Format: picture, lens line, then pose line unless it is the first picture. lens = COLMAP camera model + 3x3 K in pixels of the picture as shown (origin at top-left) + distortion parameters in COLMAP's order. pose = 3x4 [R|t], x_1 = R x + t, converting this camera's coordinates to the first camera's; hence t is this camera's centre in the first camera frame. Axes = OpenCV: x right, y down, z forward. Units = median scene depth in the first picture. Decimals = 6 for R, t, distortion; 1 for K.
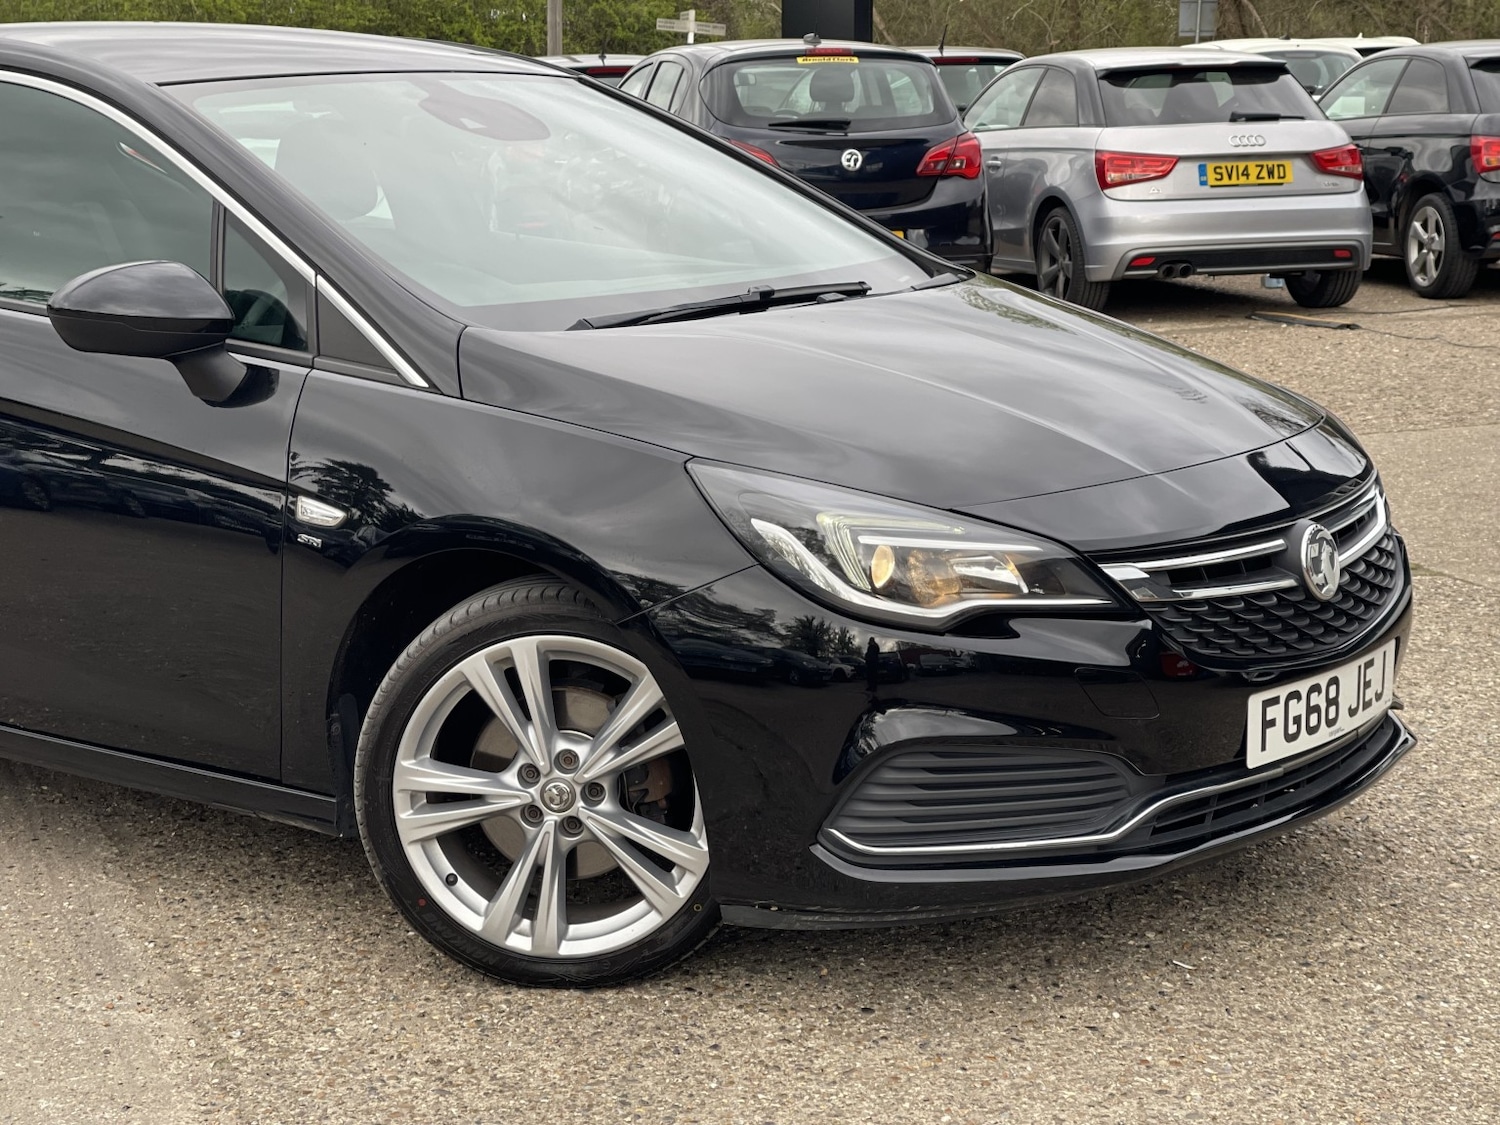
lens RADIAL K [[2785.2, 0, 749.7], [0, 2785.2, 533.0], [0, 0, 1]] dist [0.205731, 0.000000]
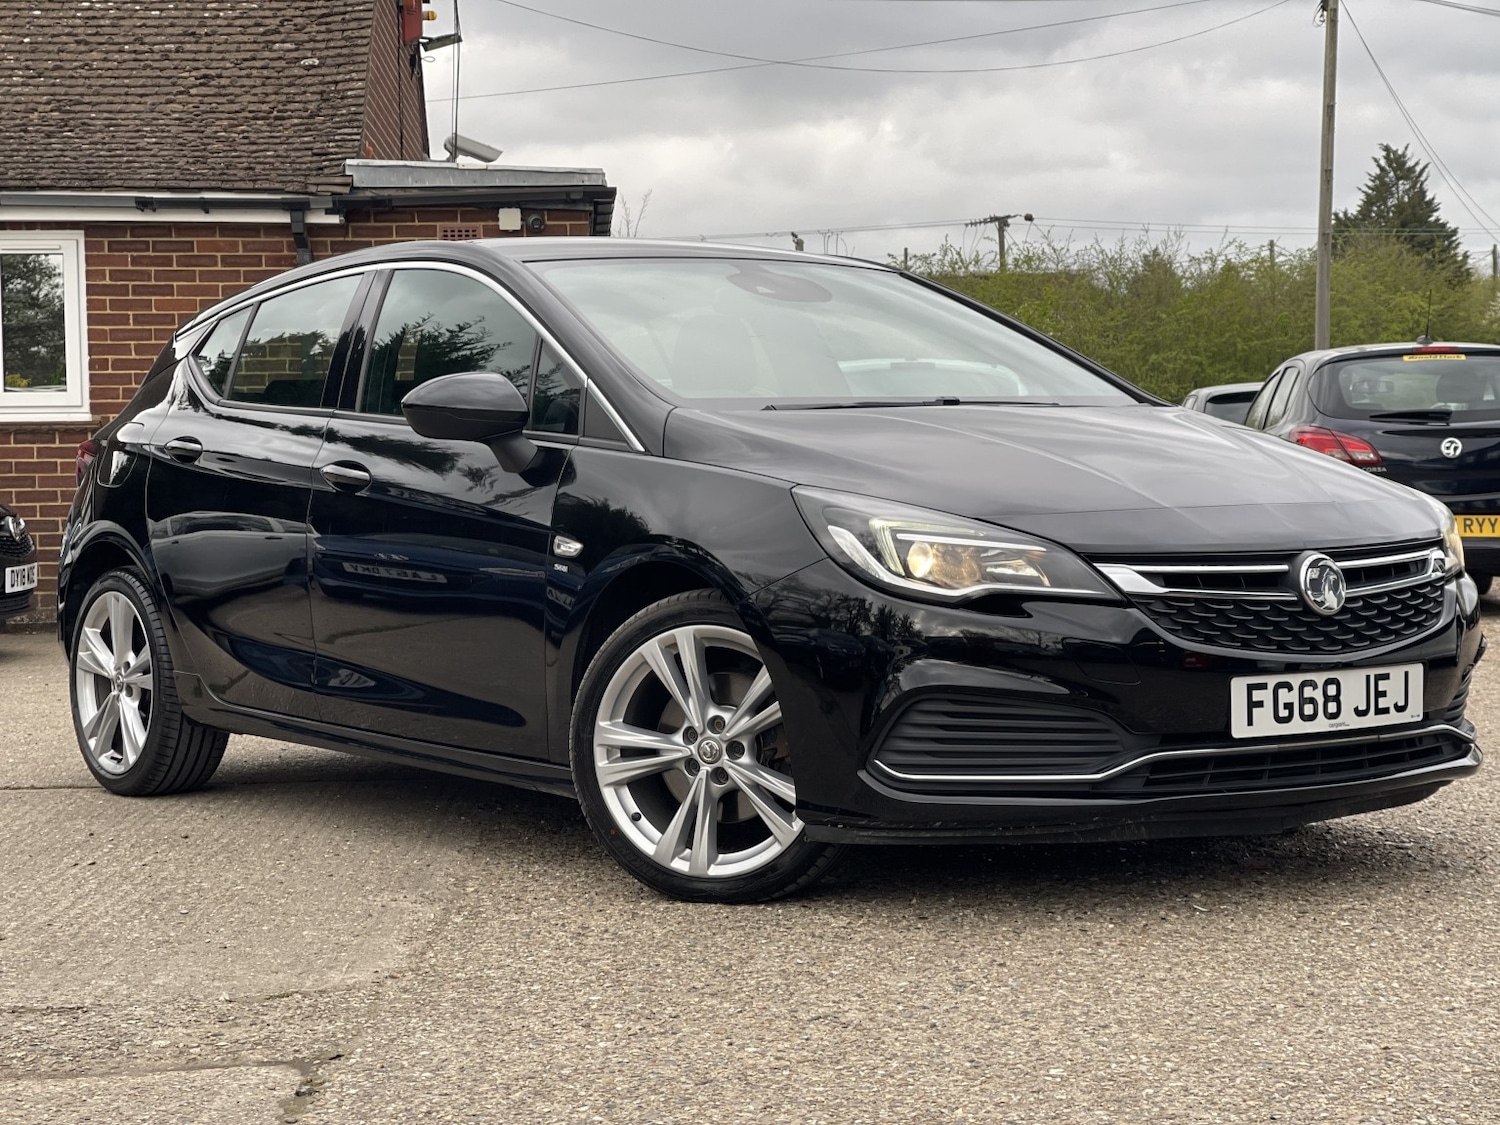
lens RADIAL K [[2785.2, 0, 760.7], [0, 2785.2, 549.6], [0, 0, 1]] dist [0.205731, 0.000000]
pose [[0.954329, 0.000352, -0.298758, 0.341515], [-0.040570, 0.990889, -0.128424, 0.165808], [0.295991, 0.134679, 0.945648, -0.240188]]
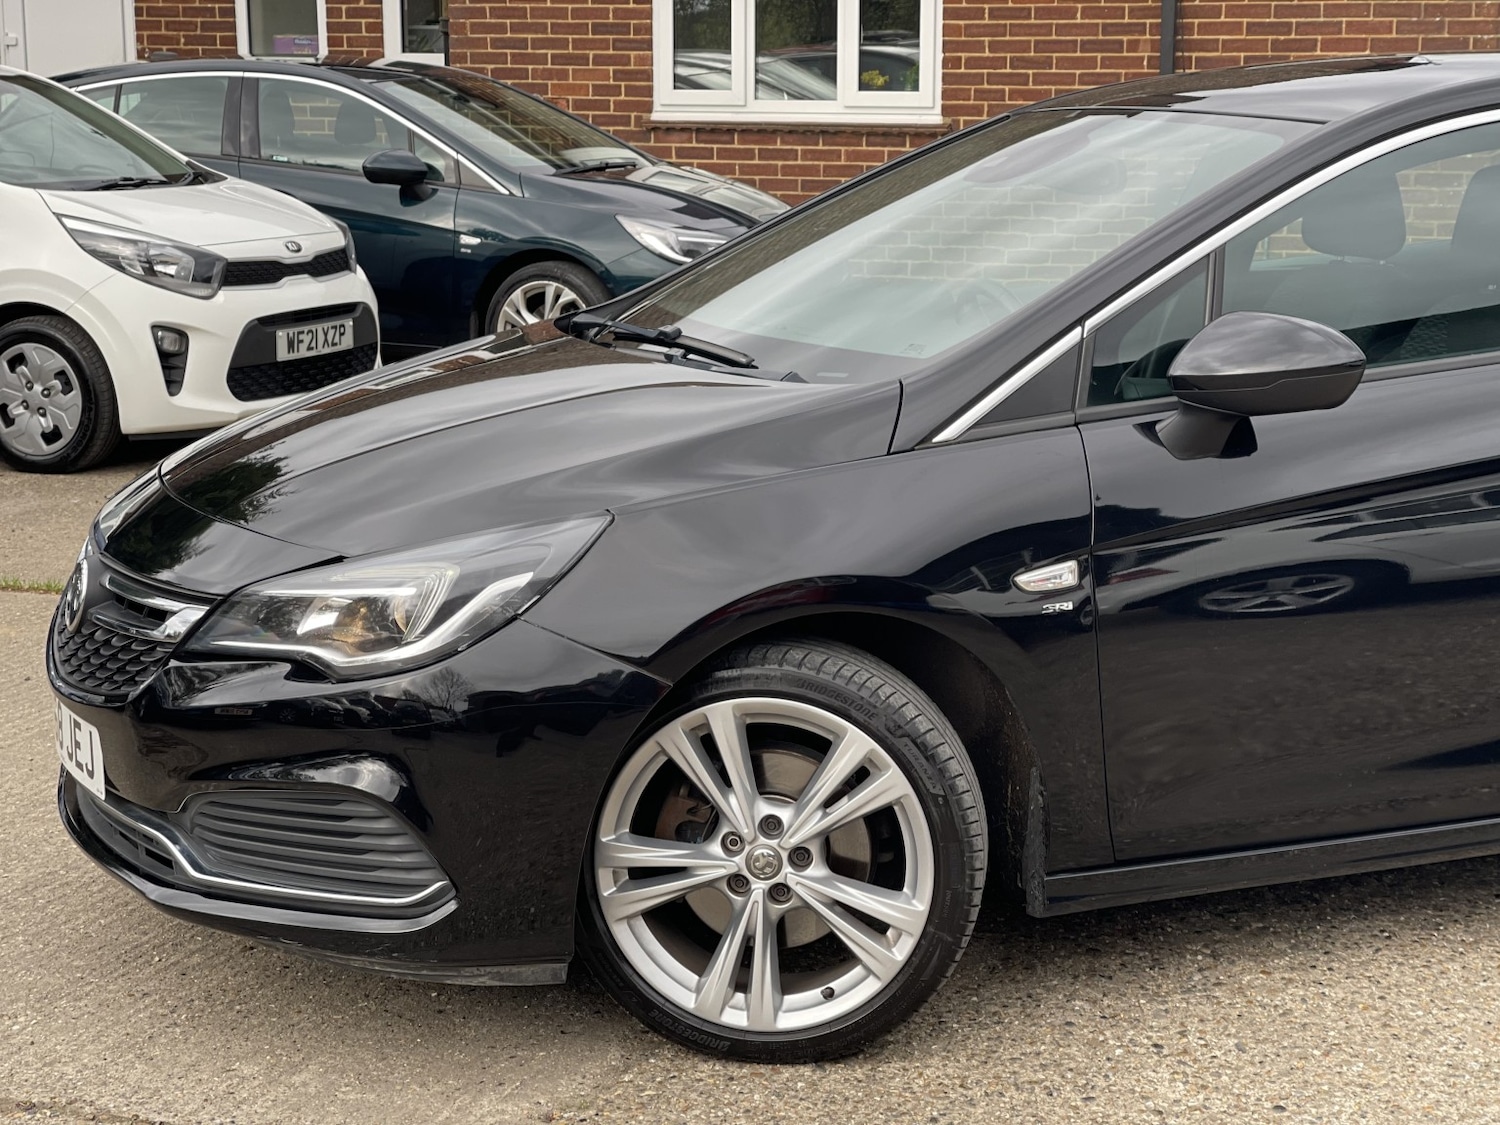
lens RADIAL K [[2785.2, 0, 762.8], [0, 2785.2, 547.4], [0, 0, 1]] dist [0.205731, 0.000000]
pose [[0.766829, 0.119171, -0.630691, 0.473972], [-0.116631, 0.992125, 0.045659, -0.039674], [0.631166, 0.038545, 0.774689, 0.139730]]
